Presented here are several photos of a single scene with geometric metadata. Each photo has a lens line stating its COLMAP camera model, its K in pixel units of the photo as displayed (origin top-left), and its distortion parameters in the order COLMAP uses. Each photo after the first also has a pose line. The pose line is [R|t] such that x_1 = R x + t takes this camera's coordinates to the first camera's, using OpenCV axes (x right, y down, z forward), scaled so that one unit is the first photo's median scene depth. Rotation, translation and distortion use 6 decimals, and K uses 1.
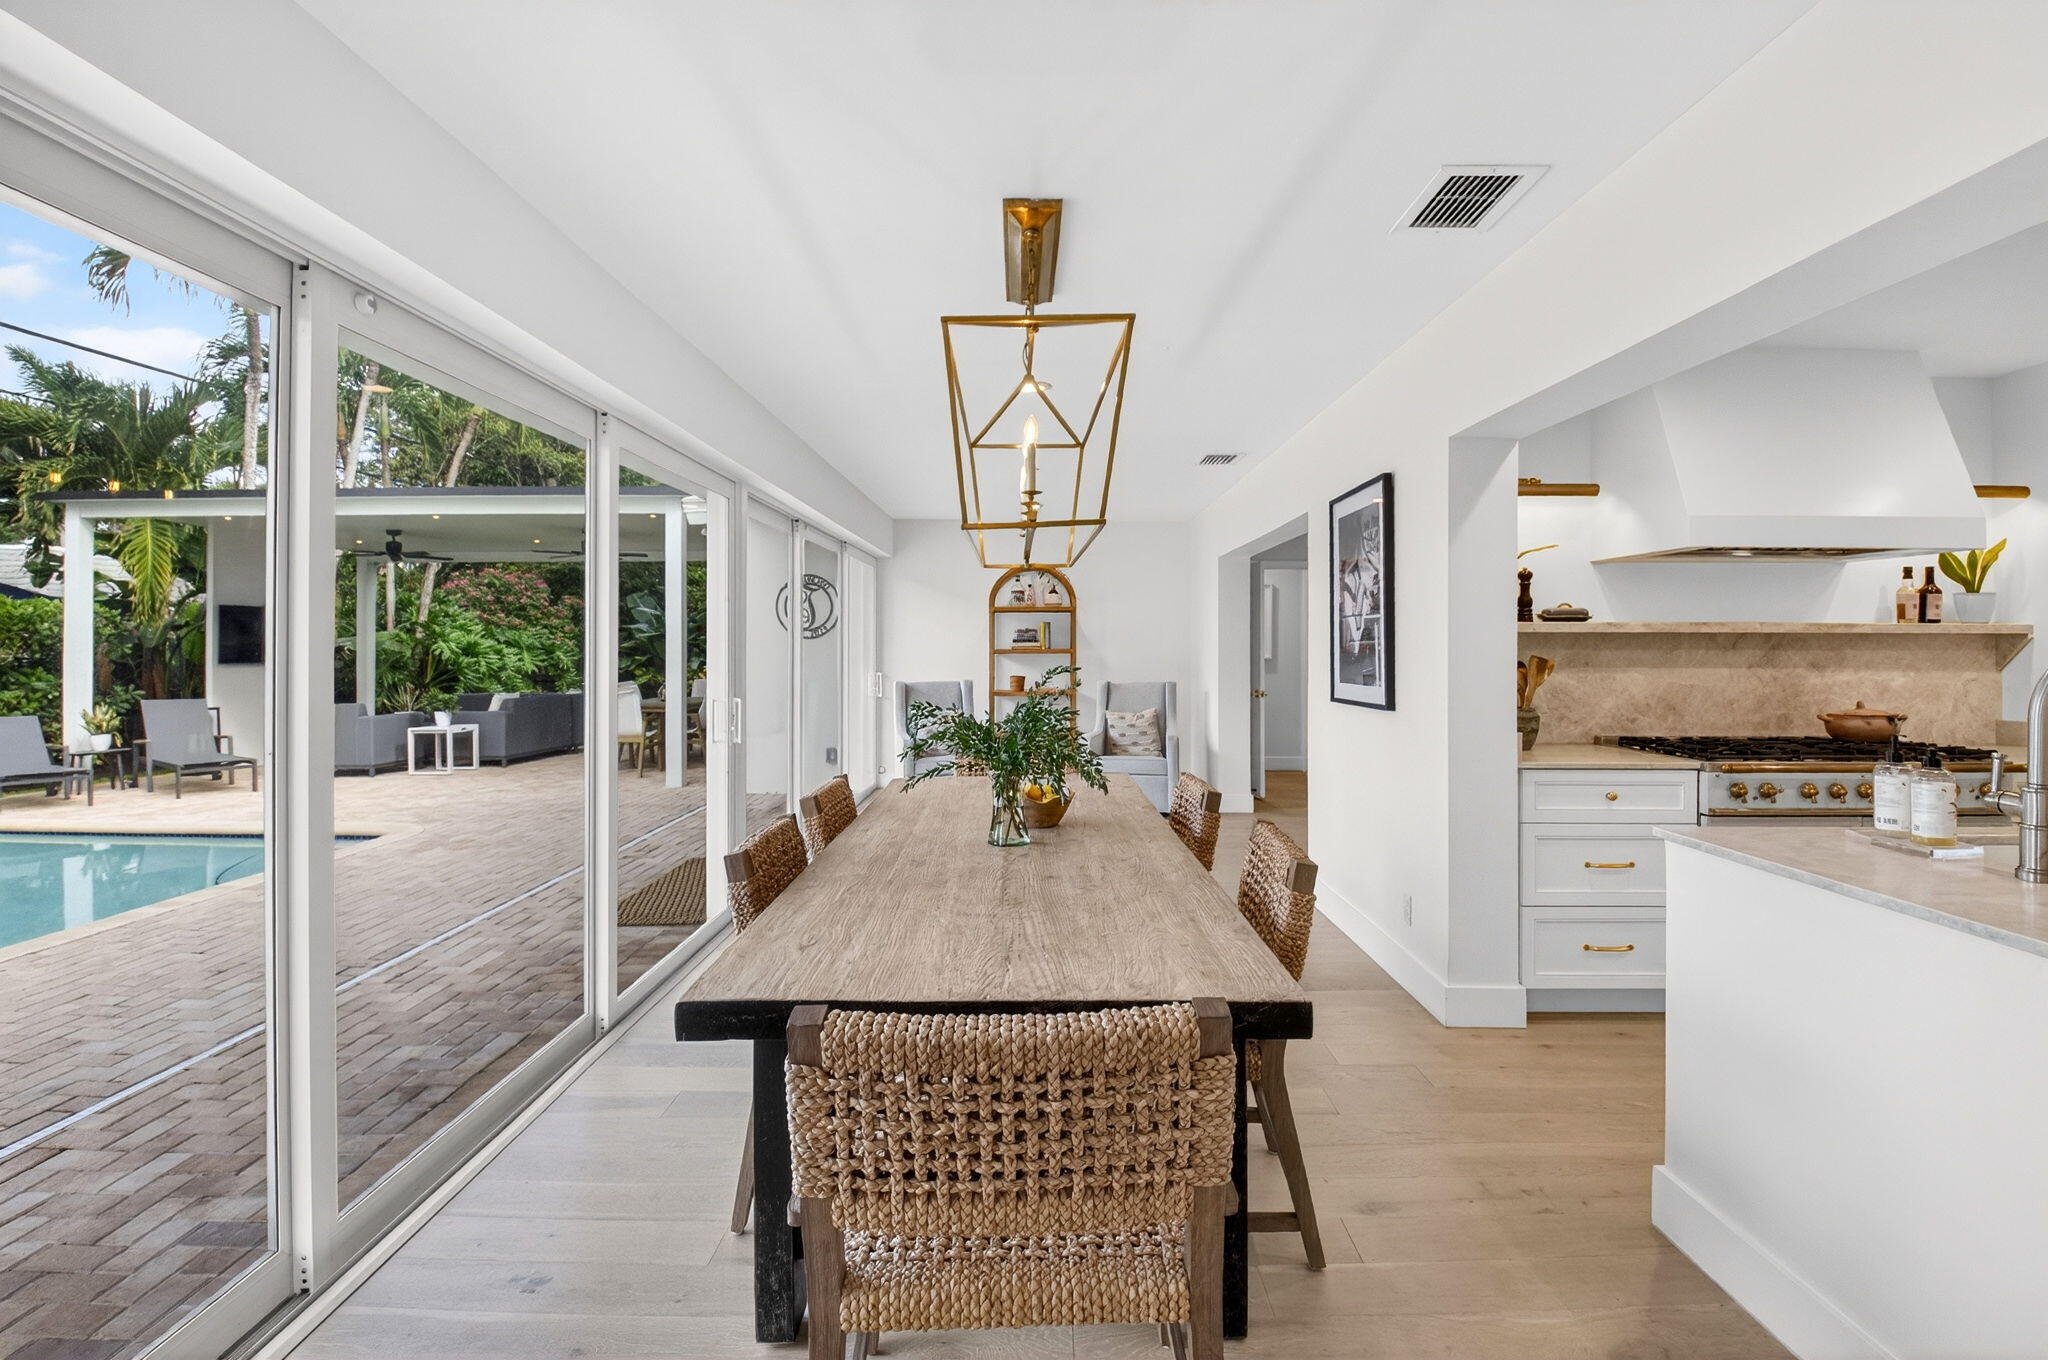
lens RADIAL K [[914.2, 0, 1026.5], [0, 914.2, 642.5], [0, 0, 1]] dist [0.006160, -0.019035]
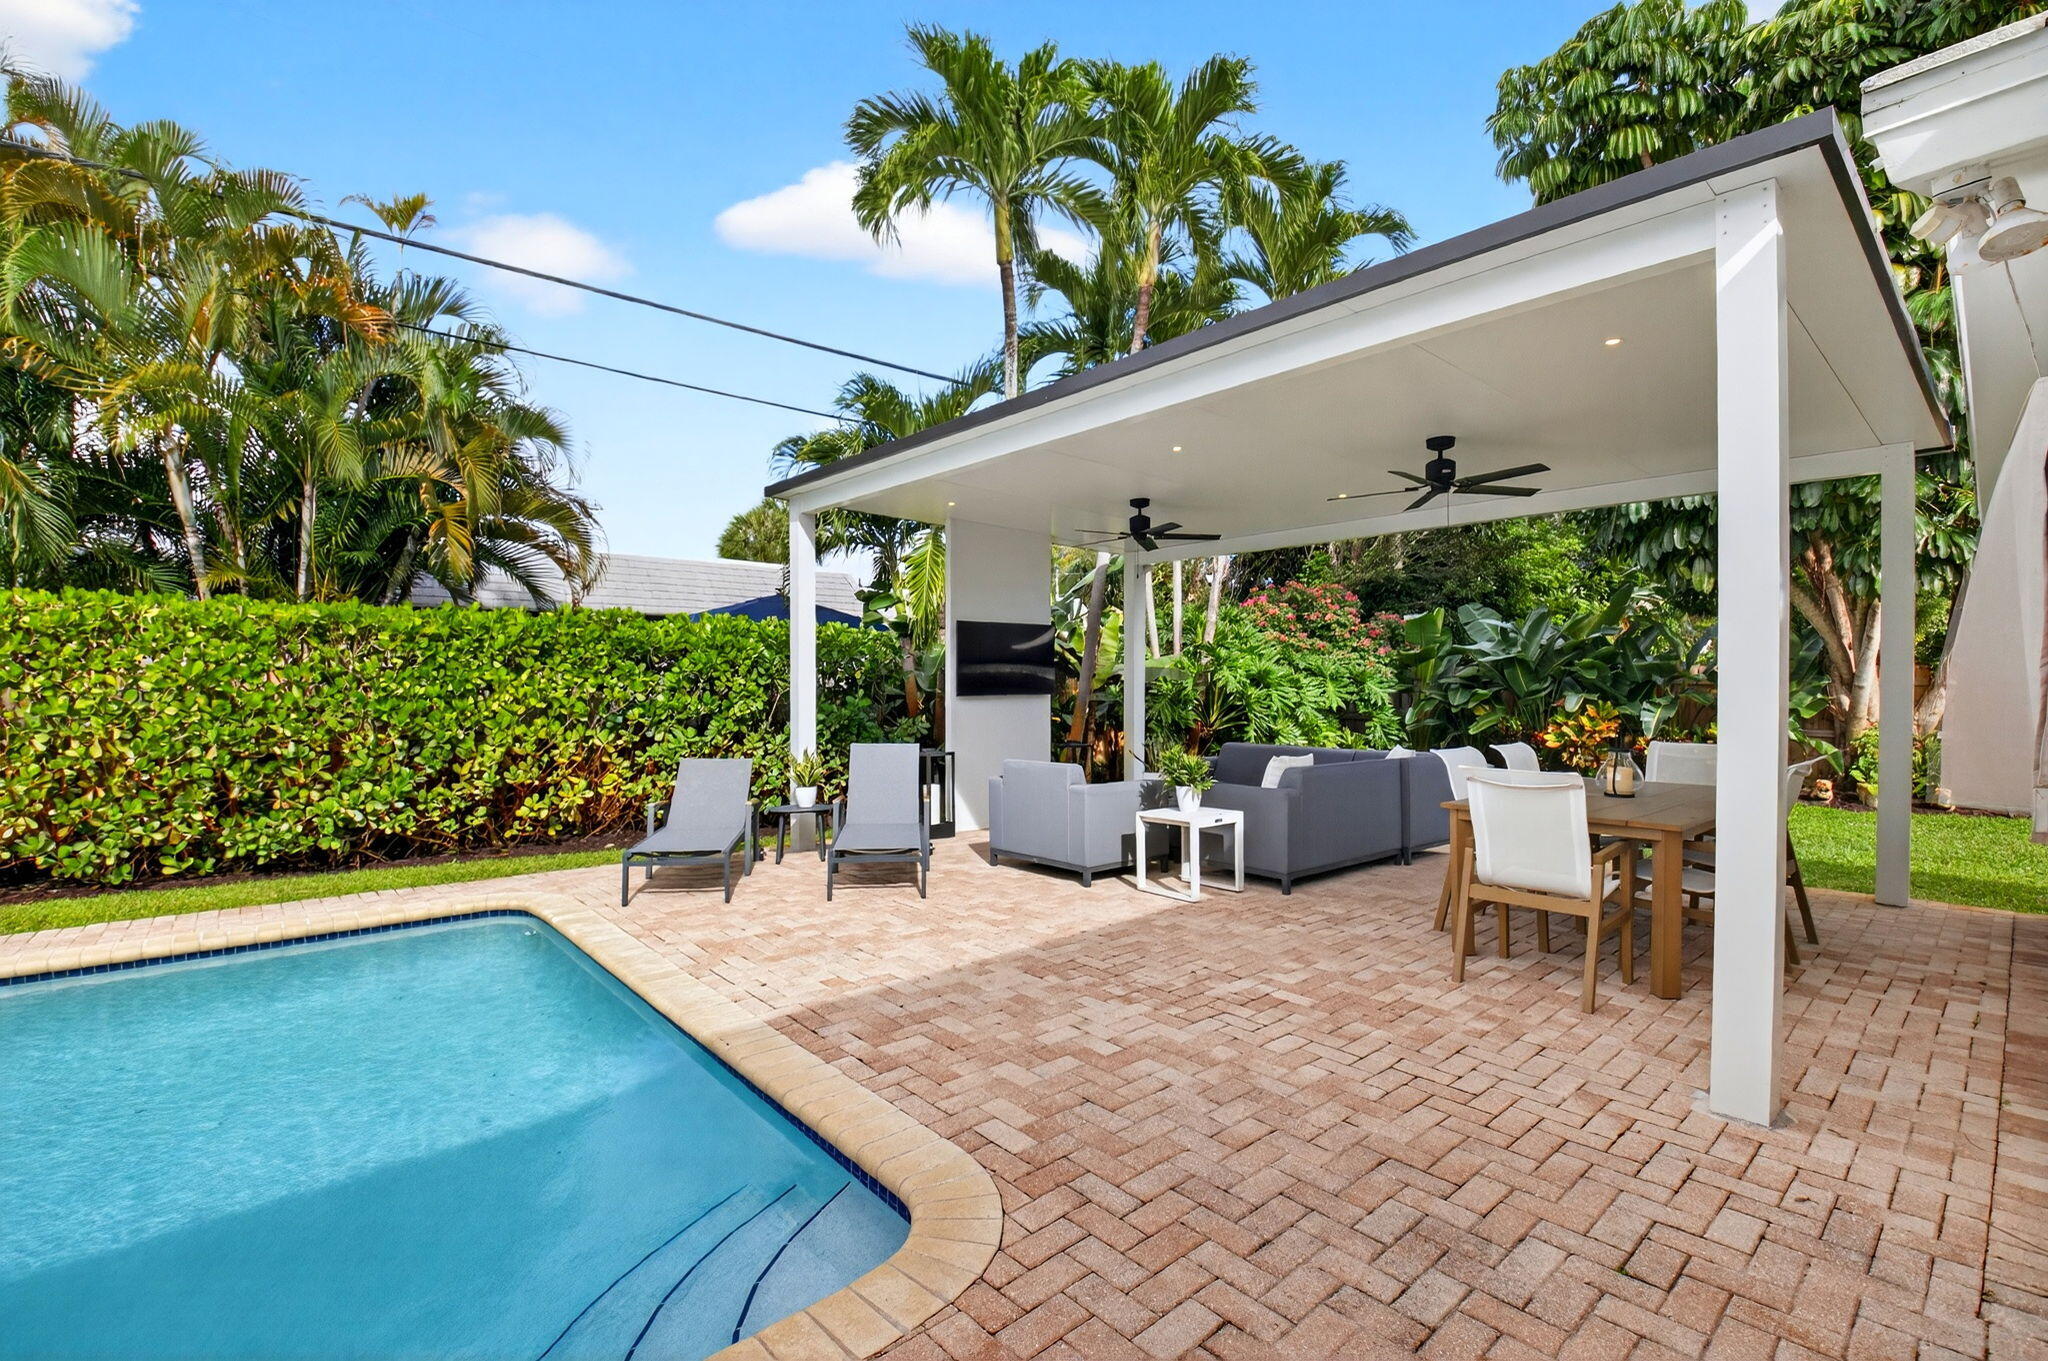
lens RADIAL K [[914.2, 0, 1003.6], [0, 914.2, 679.5], [0, 0, 1]] dist [0.006160, -0.019035]
pose [[0.660385, 0.003342, -0.750919, -0.714227], [0.002588, 0.999974, 0.006727, 0.009491], [0.750922, -0.006386, 0.660360, 1.346916]]
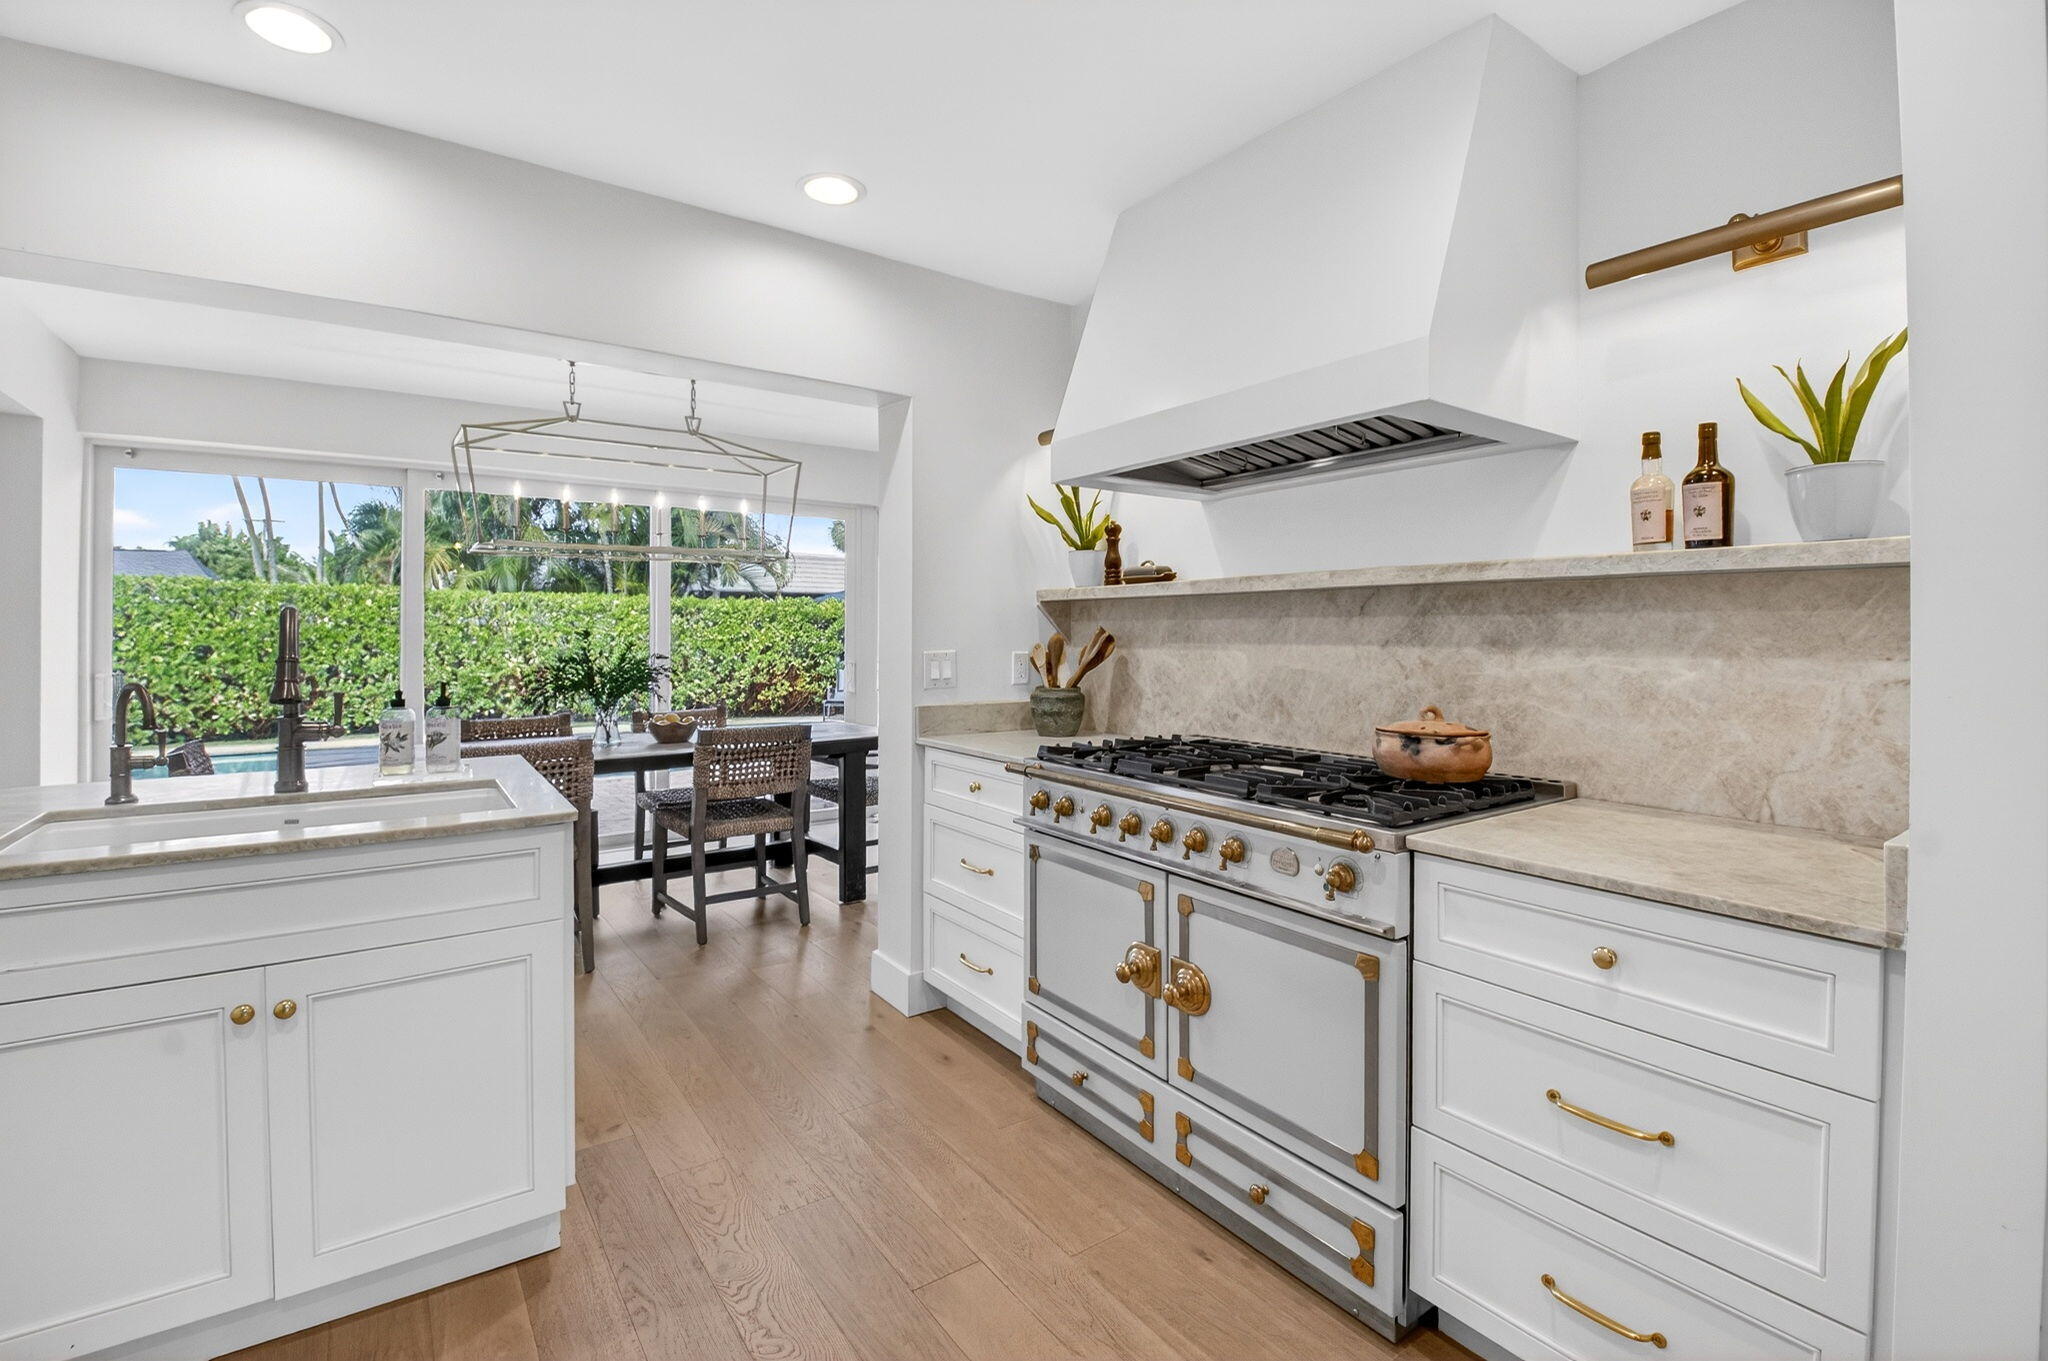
lens RADIAL K [[914.2, 0, 1017.2], [0, 914.2, 637.7], [0, 0, 1]] dist [0.006160, -0.019035]
pose [[0.585151, 0.004575, -0.810911, 1.078952], [0.000683, 0.999981, 0.006134, 0.017943], [0.810924, -0.004143, 0.585137, 0.419943]]
